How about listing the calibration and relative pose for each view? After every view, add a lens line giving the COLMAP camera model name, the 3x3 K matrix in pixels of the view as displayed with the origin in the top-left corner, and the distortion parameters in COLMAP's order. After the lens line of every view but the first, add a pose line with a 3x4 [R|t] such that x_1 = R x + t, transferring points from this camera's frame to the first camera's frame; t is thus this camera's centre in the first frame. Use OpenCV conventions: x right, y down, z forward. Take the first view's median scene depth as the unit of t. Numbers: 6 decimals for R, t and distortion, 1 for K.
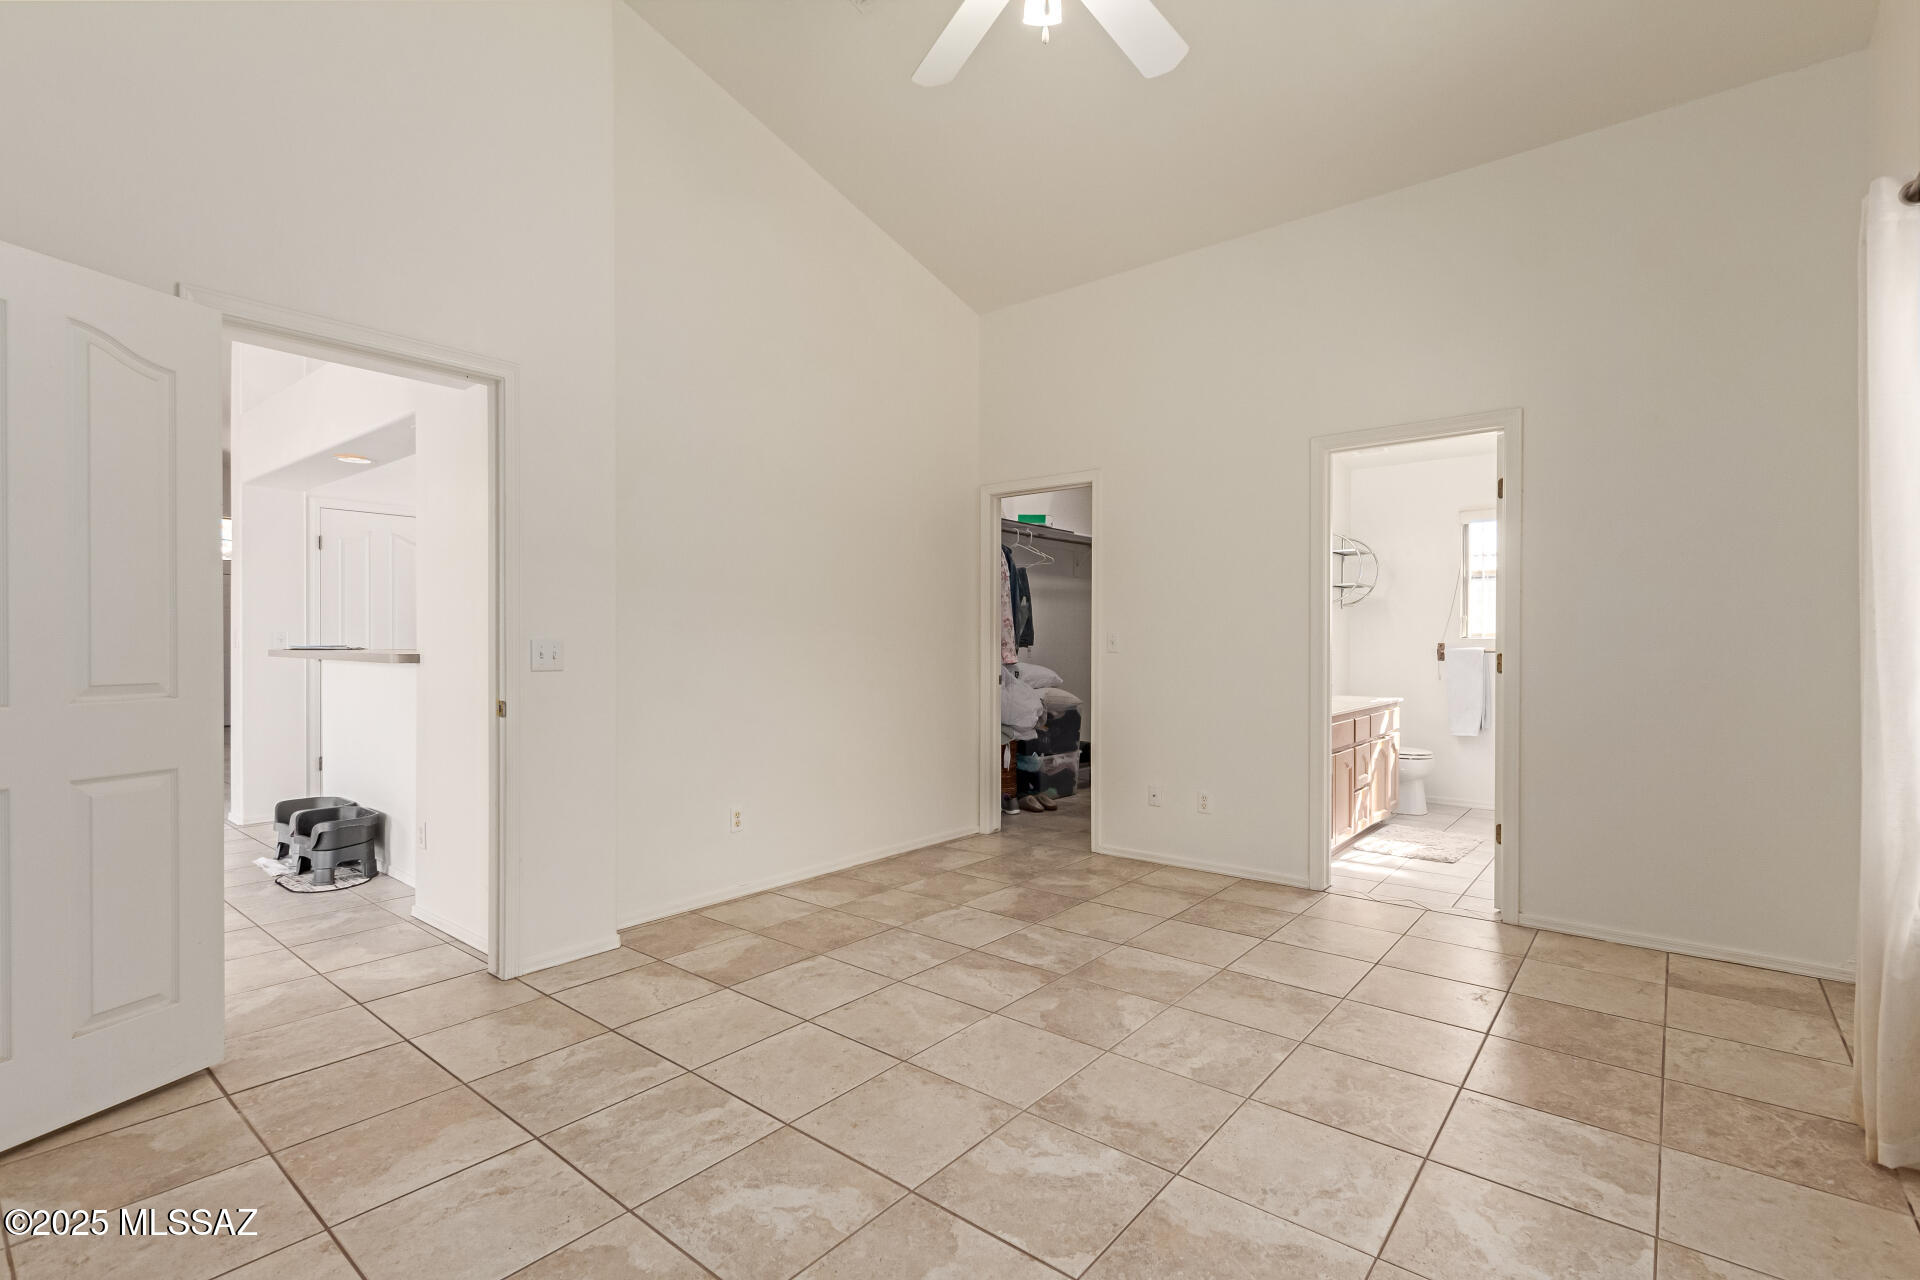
lens RADIAL K [[880.8, 0, 963.5], [0, 880.8, 642.2], [0, 0, 1]] dist [0.004289, -0.000062]
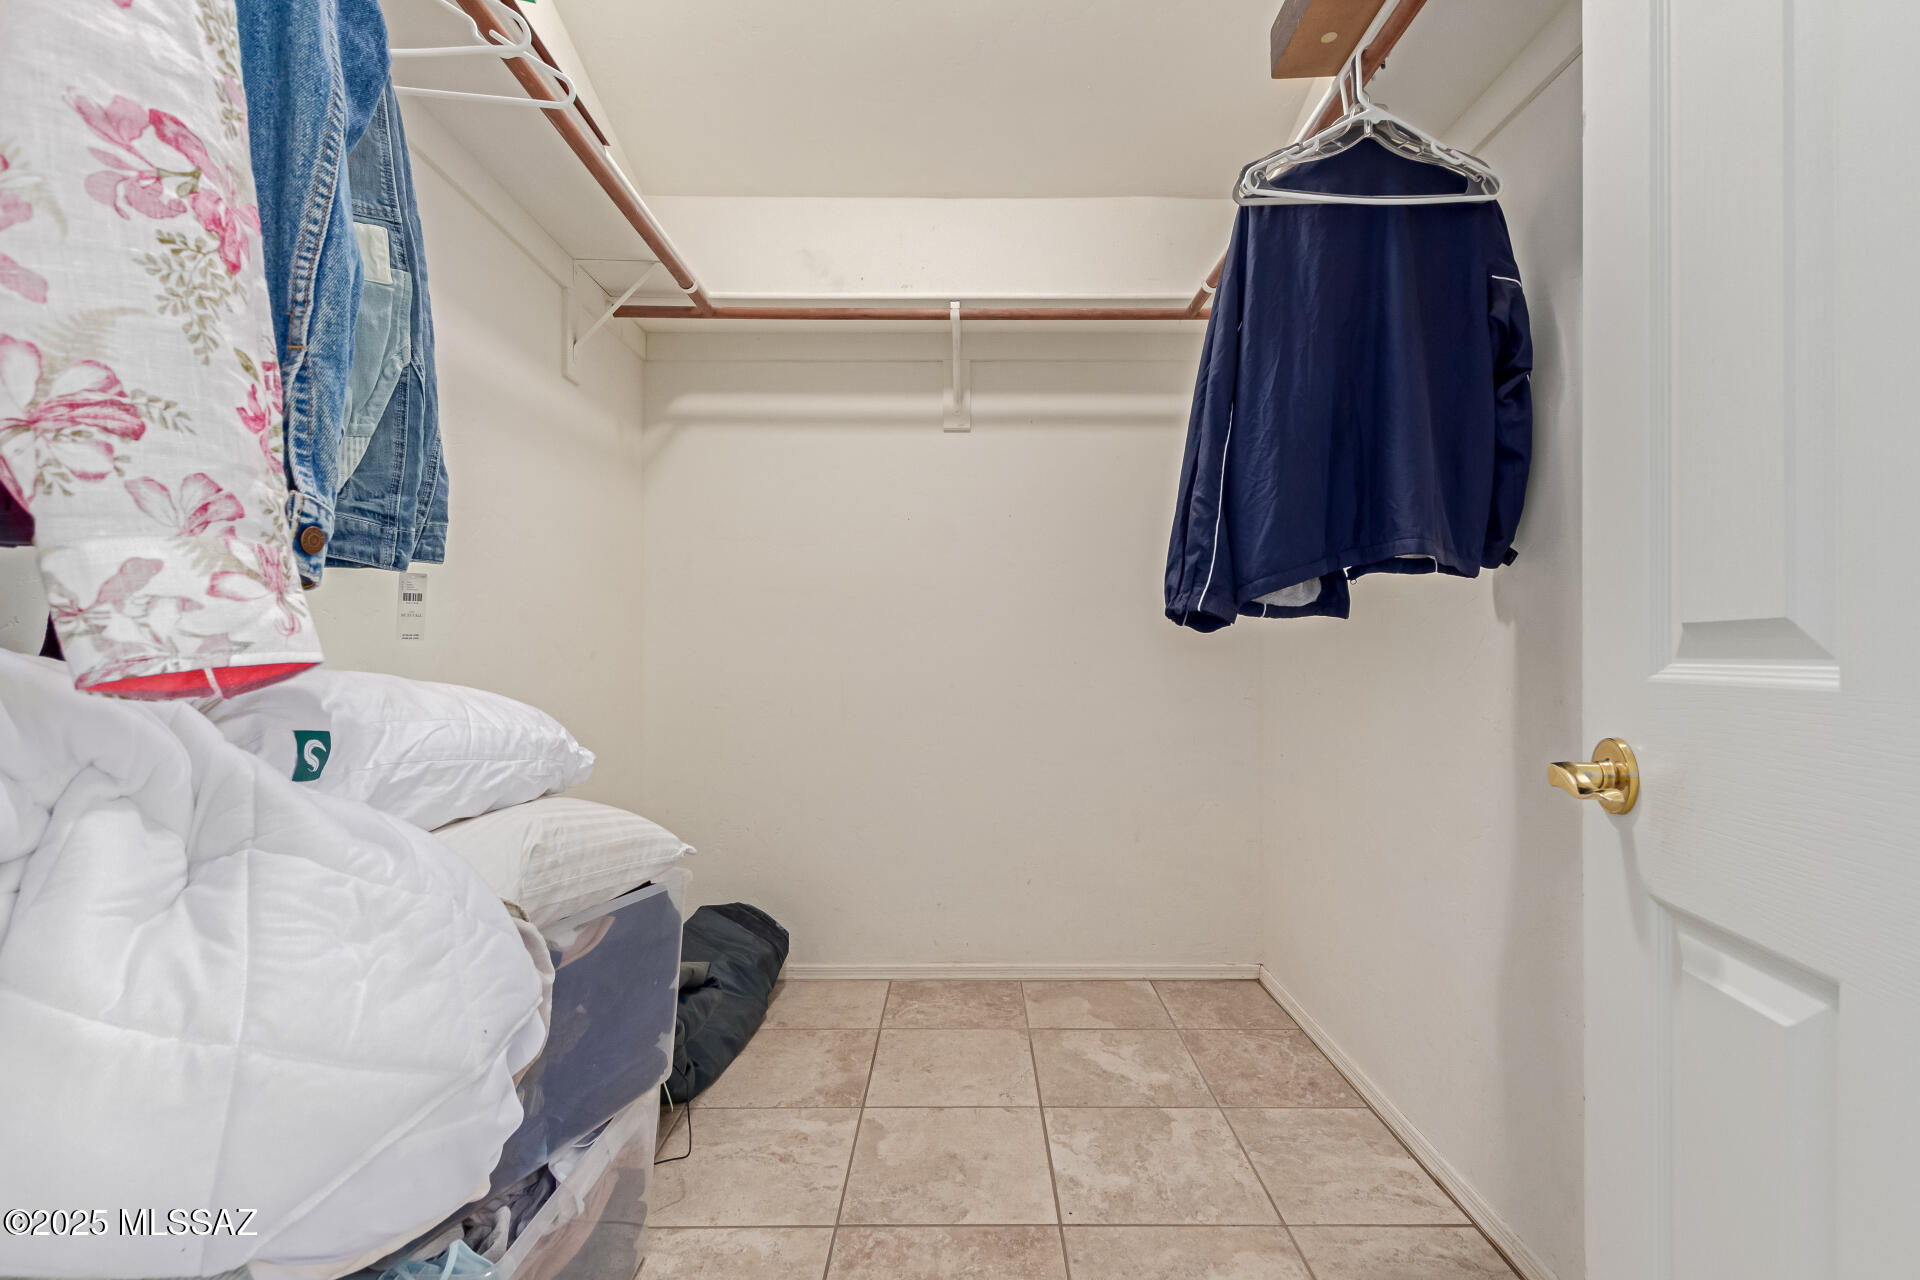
lens RADIAL K [[880.8, 0, 965.0], [0, 880.8, 640.6], [0, 0, 1]] dist [0.004289, -0.000062]
pose [[0.768749, 0.006332, 0.639519, 0.050412], [-0.000457, 0.999956, -0.009351, 0.019423], [-0.639550, 0.006897, 0.768719, 0.820934]]
